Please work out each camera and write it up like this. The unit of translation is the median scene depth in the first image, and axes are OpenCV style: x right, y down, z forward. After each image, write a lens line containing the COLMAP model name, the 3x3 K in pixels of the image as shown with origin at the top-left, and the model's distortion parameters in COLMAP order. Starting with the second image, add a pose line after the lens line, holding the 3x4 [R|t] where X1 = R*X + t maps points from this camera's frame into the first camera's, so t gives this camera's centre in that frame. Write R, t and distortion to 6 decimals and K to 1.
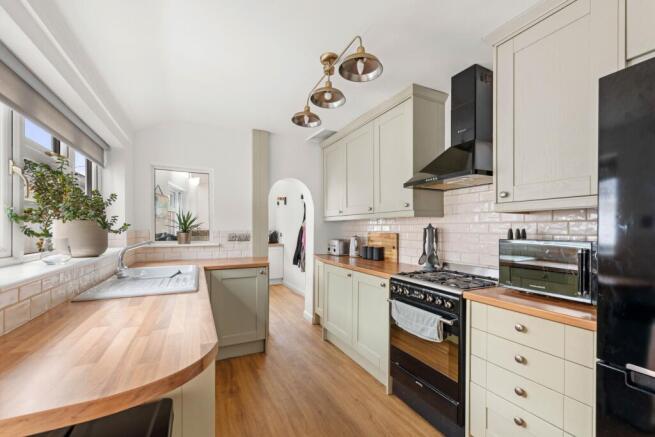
lens RADIAL K [[267.8, 0, 327.7], [0, 267.8, 232.0], [0, 0, 1]] dist [0.000950, 0.000039]
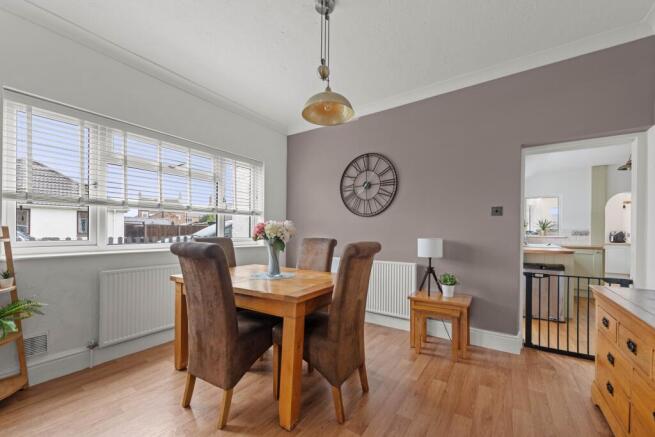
lens RADIAL K [[267.8, 0, 327.7], [0, 267.8, 232.0], [0, 0, 1]] dist [0.000950, 0.000039]
pose [[0.484494, -0.003303, -0.874788, 0.397514], [-0.014371, 0.999828, -0.011734, 0.060658], [0.874677, 0.018256, 0.484363, -1.283135]]
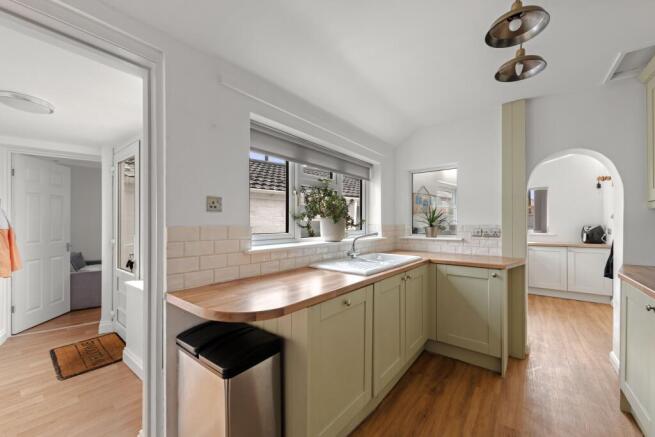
lens RADIAL K [[252.8, 0, 329.9], [0, 252.8, 224.1], [0, 0, 1]] dist [0.000338, 0.000000]
pose [[0.422445, -0.003703, -0.906381, 0.228201], [-0.006871, 0.999950, -0.007288, 0.000732], [0.906363, 0.009306, 0.422398, 0.188589]]
